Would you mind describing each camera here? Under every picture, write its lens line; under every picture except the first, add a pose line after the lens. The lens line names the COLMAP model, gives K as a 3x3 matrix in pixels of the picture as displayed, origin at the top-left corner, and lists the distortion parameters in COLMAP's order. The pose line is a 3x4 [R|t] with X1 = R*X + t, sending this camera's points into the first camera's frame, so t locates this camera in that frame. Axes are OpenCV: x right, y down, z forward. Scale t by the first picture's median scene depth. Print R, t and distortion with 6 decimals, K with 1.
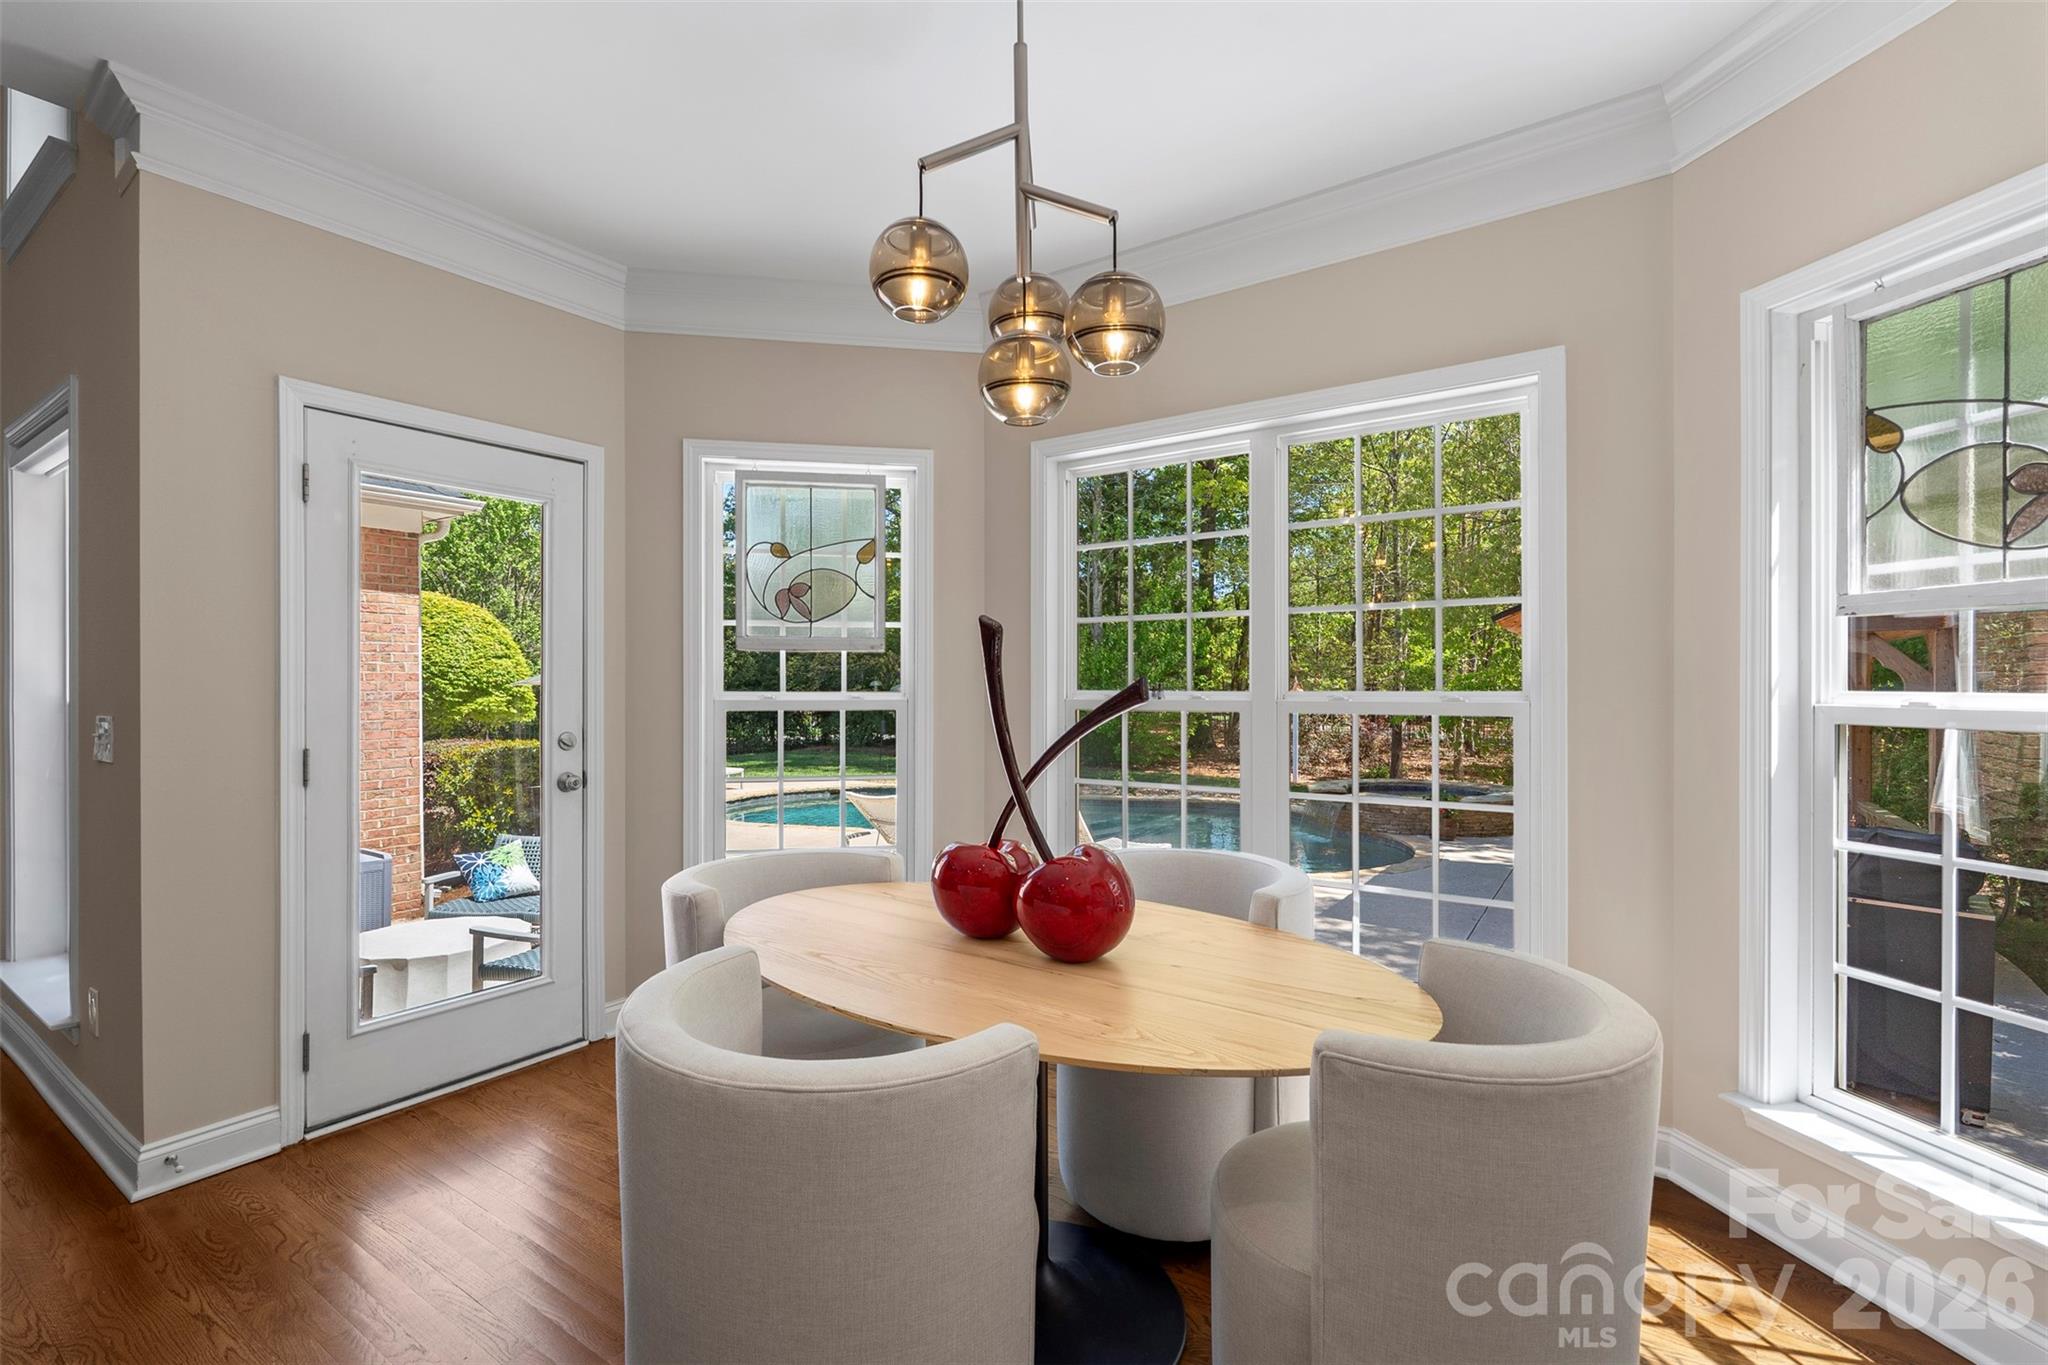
lens RADIAL K [[900.8, 0, 1038.9], [0, 900.8, 681.6], [0, 0, 1]] dist [-0.003035, 0.000418]
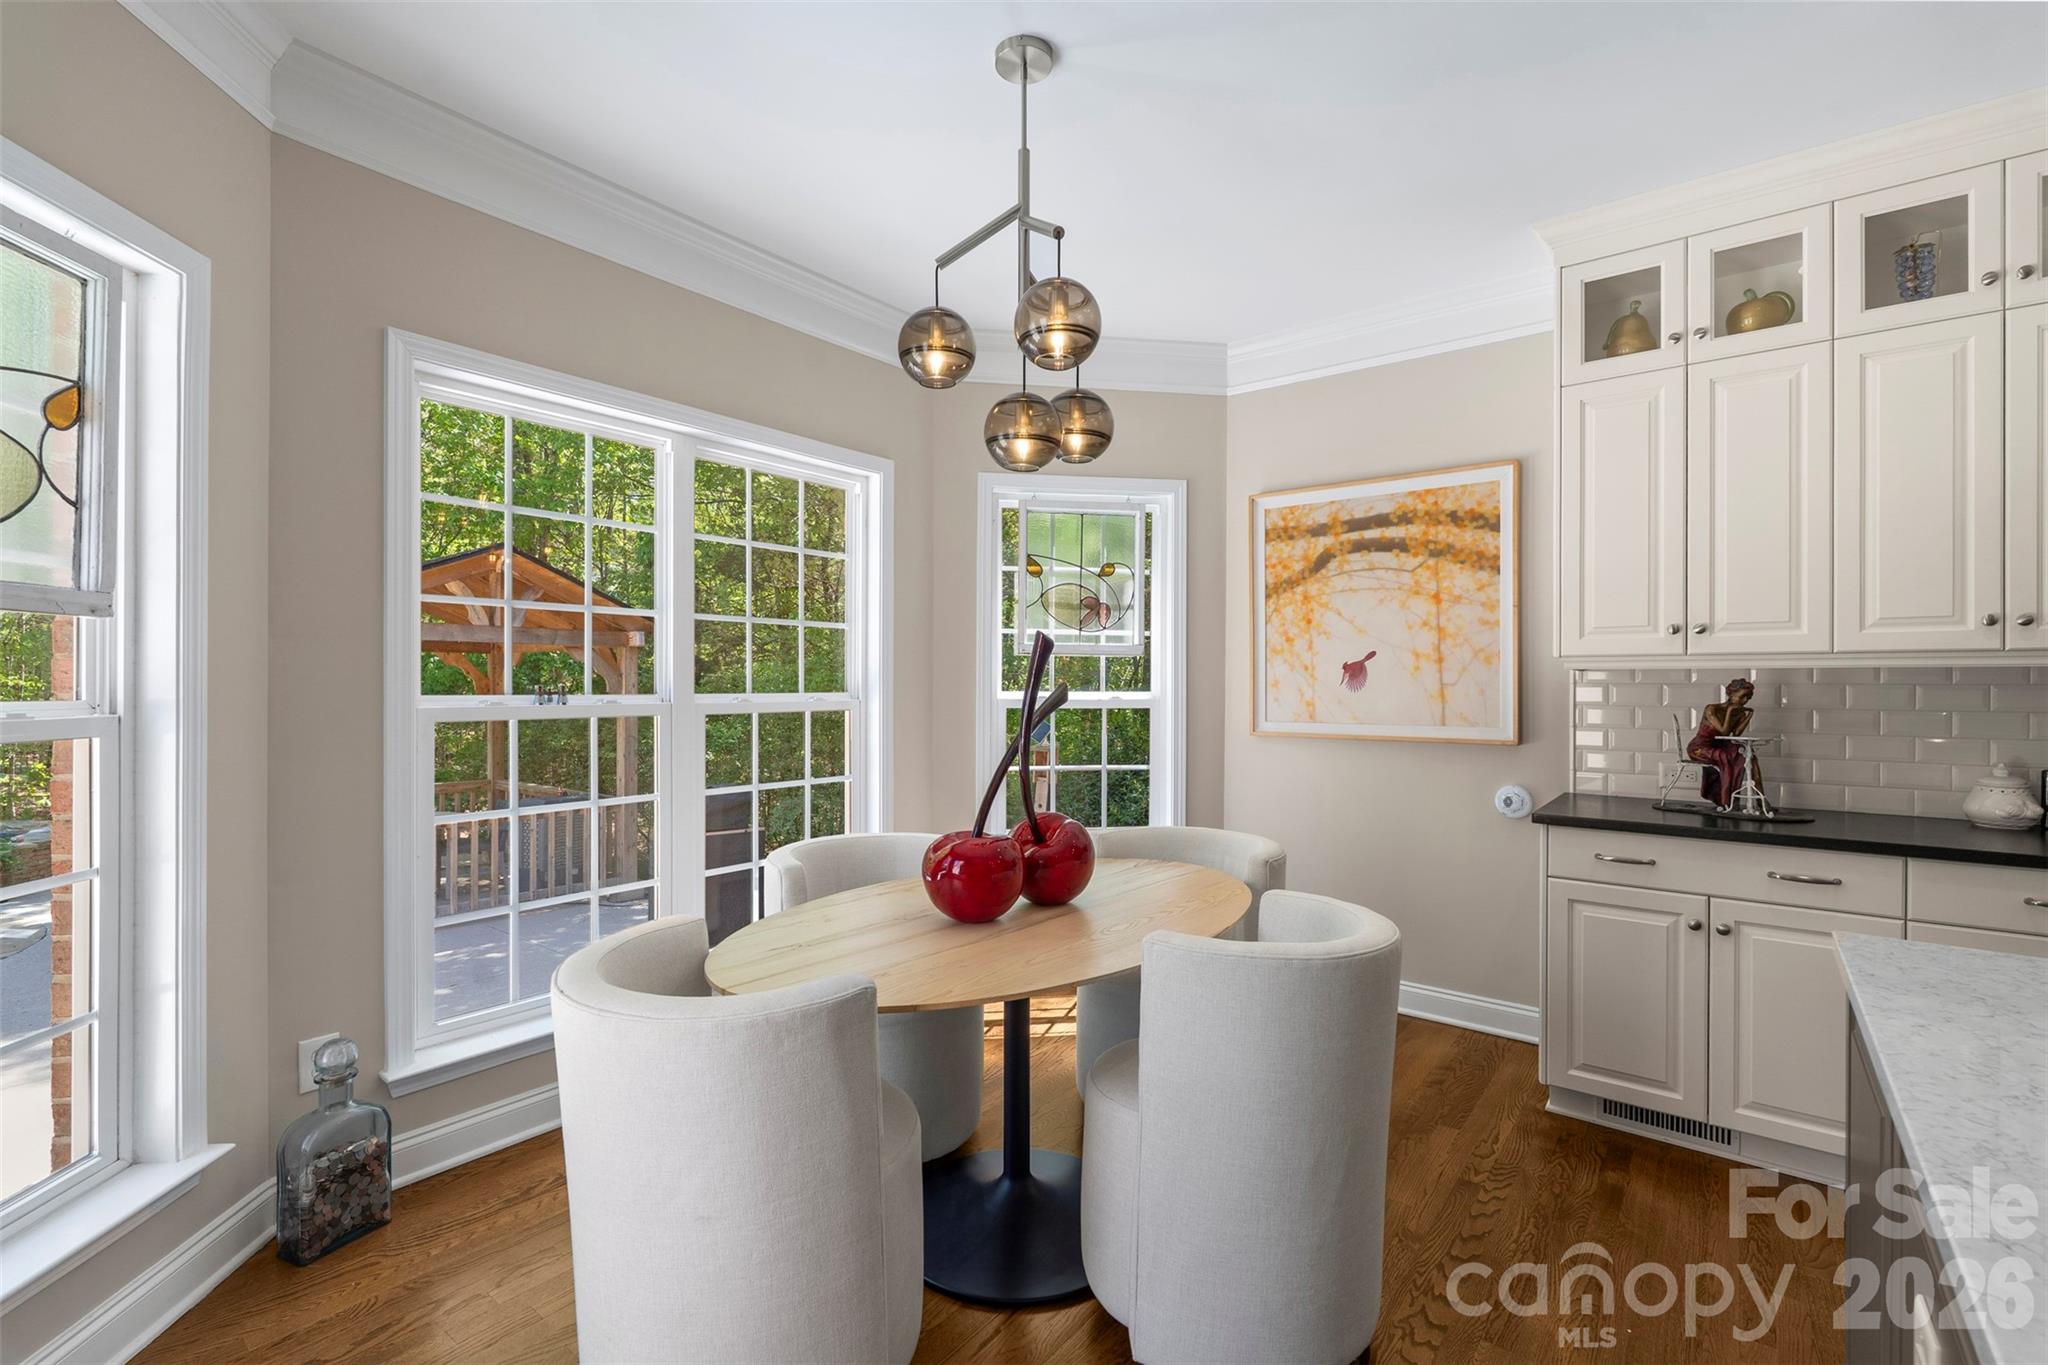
lens RADIAL K [[900.8, 0, 1034.0], [0, 900.8, 685.4], [0, 0, 1]] dist [-0.003035, 0.000418]
pose [[0.071705, 0.003435, 0.997420, -1.074929], [-0.006833, 0.999972, -0.002953, 0.003324], [-0.997403, -0.006603, 0.071726, 0.797012]]
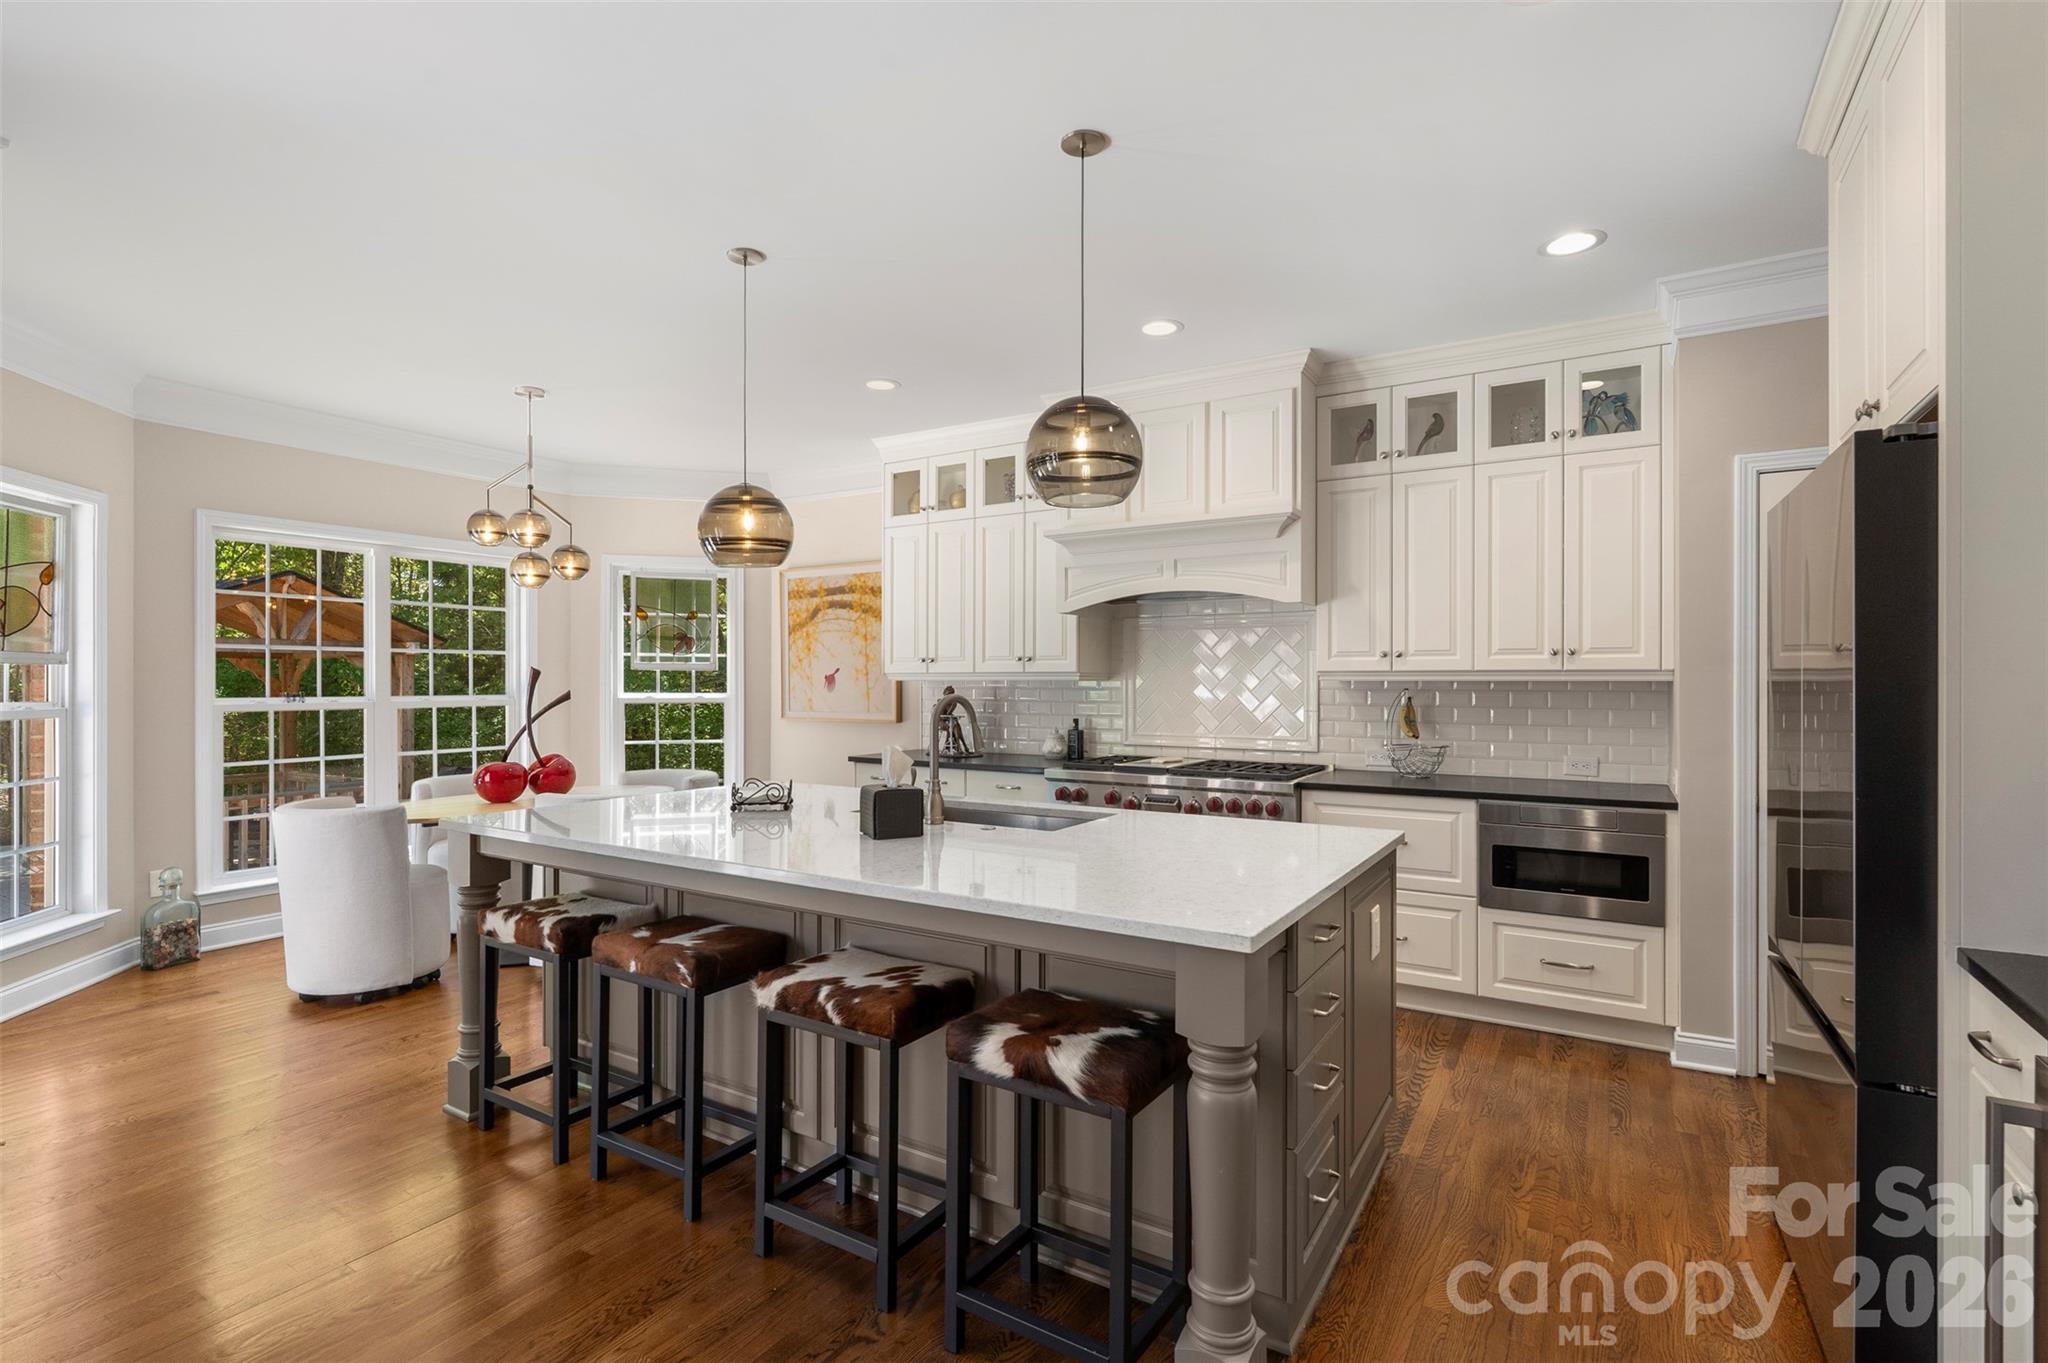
lens RADIAL K [[941.1, 0, 1025.6], [0, 941.1, 680.3], [0, 0, 1]] dist [-0.003844, 0.000960]
pose [[-0.044170, 0.005984, 0.999006, -2.380933], [-0.002467, 0.999978, -0.006099, -0.016939], [-0.999021, -0.002734, -0.044154, -0.227500]]
